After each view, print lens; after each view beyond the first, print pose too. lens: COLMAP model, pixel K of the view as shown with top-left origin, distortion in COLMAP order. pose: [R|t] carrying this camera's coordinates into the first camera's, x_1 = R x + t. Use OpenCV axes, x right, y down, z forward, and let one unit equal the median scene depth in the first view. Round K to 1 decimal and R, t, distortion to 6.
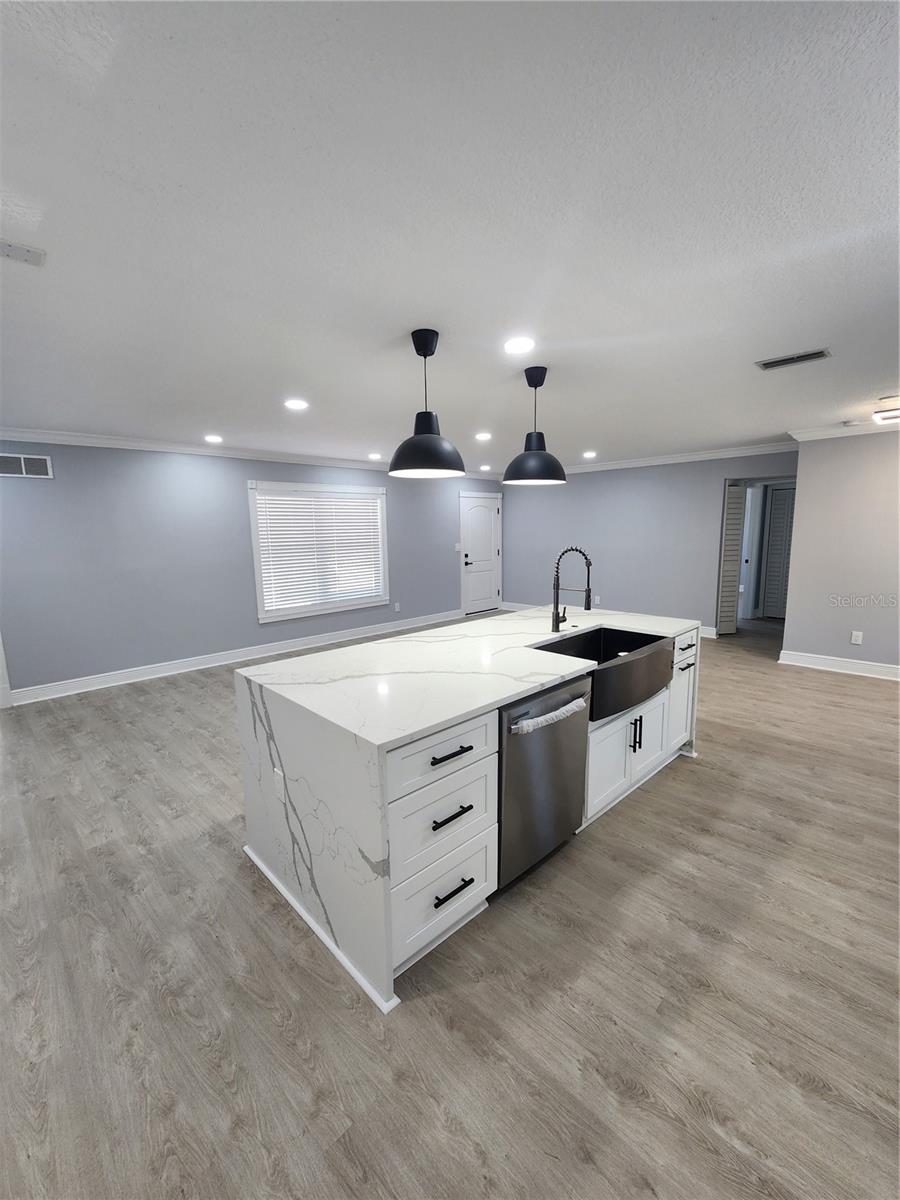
lens RADIAL K [[494.1, 0, 448.6], [0, 494.1, 599.1], [0, 0, 1]] dist [-0.000624, 0.000988]
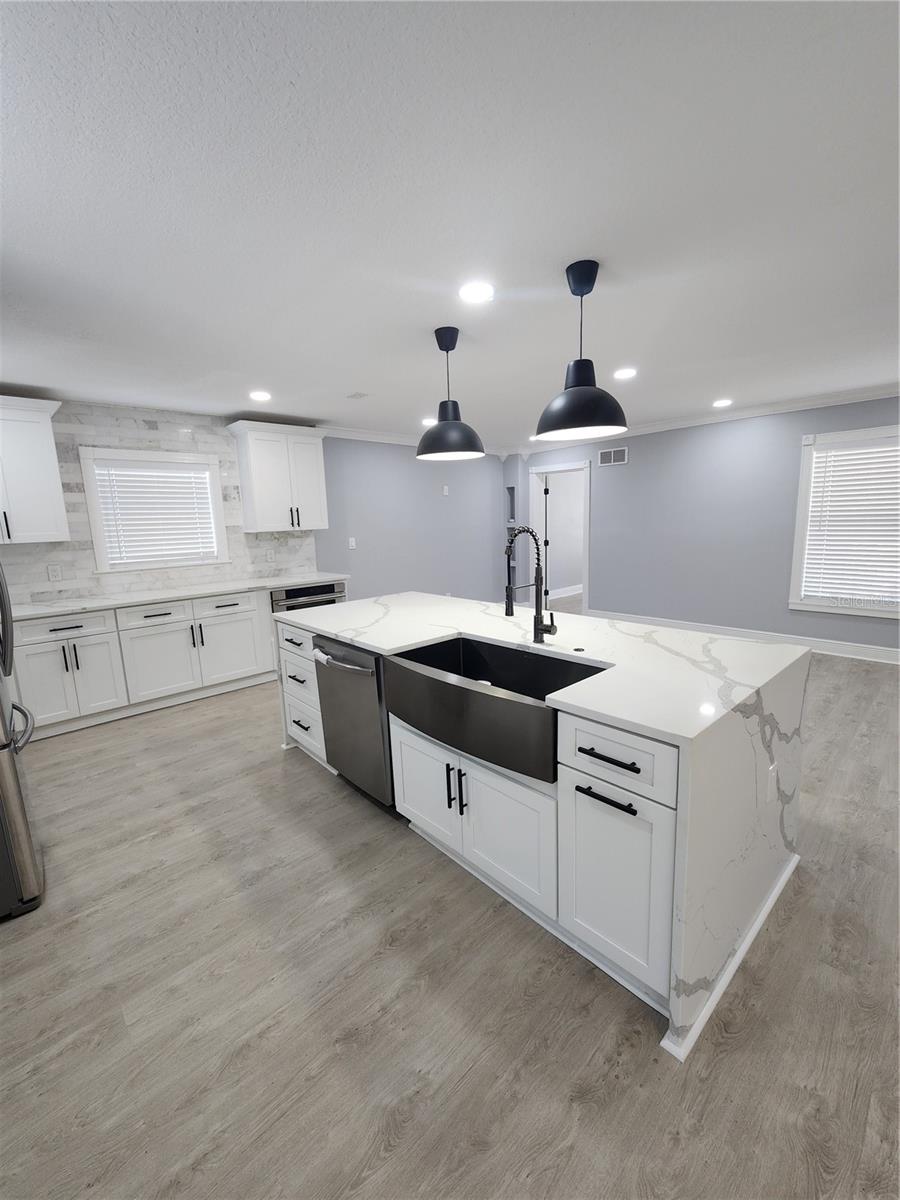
lens RADIAL K [[494.1, 0, 448.6], [0, 494.1, 599.1], [0, 0, 1]] dist [-0.000624, 0.000988]
pose [[-0.028955, 0.182208, -0.982834, 1.495910], [-0.105163, 0.977234, 0.184268, -0.190066], [0.994033, 0.108694, -0.009134, 1.382731]]
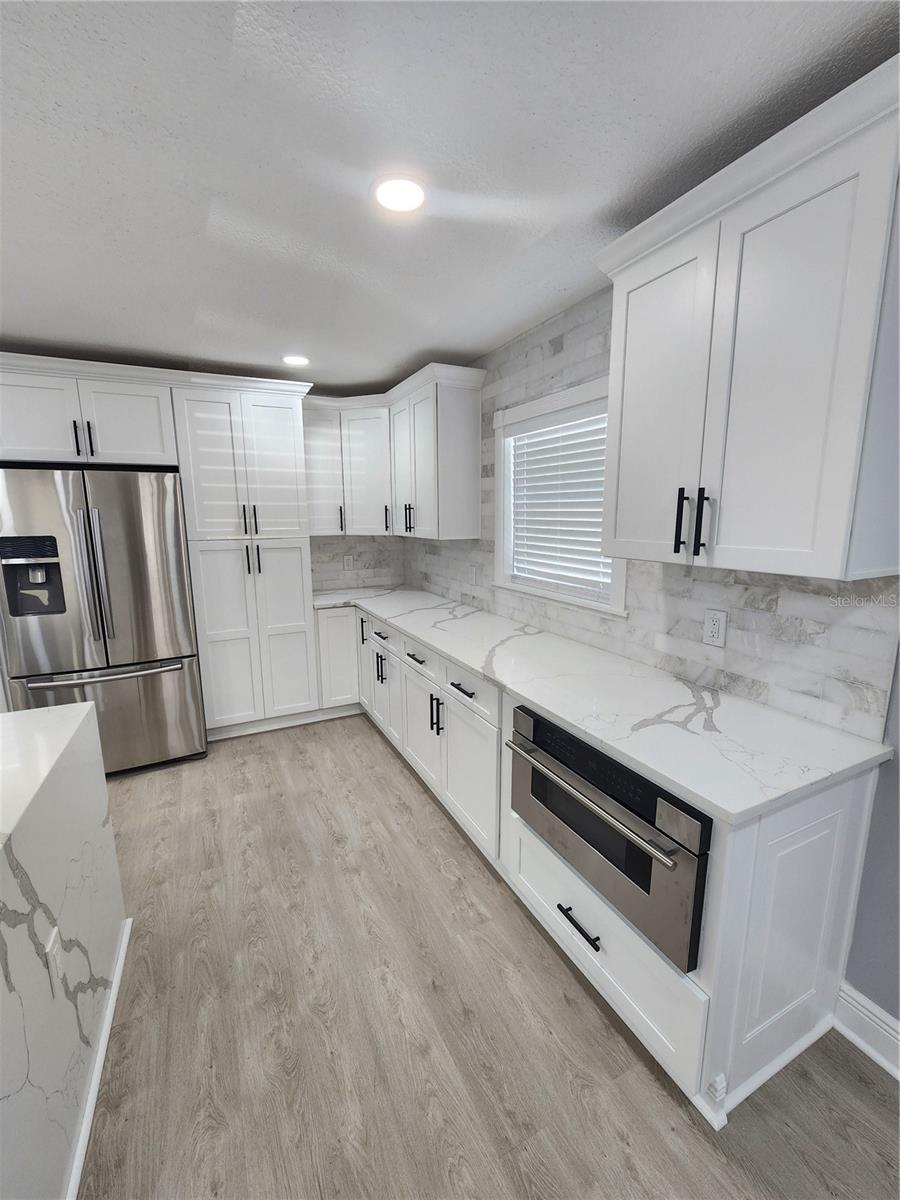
lens RADIAL K [[497.7, 0, 451.2], [0, 497.7, 605.8], [0, 0, 1]] dist [-0.000317, 0.000175]
pose [[-0.949591, -0.039771, 0.310960, -1.020336], [0.060133, 0.950393, 0.305183, -0.181182], [-0.307671, 0.308498, -0.900093, 1.355137]]
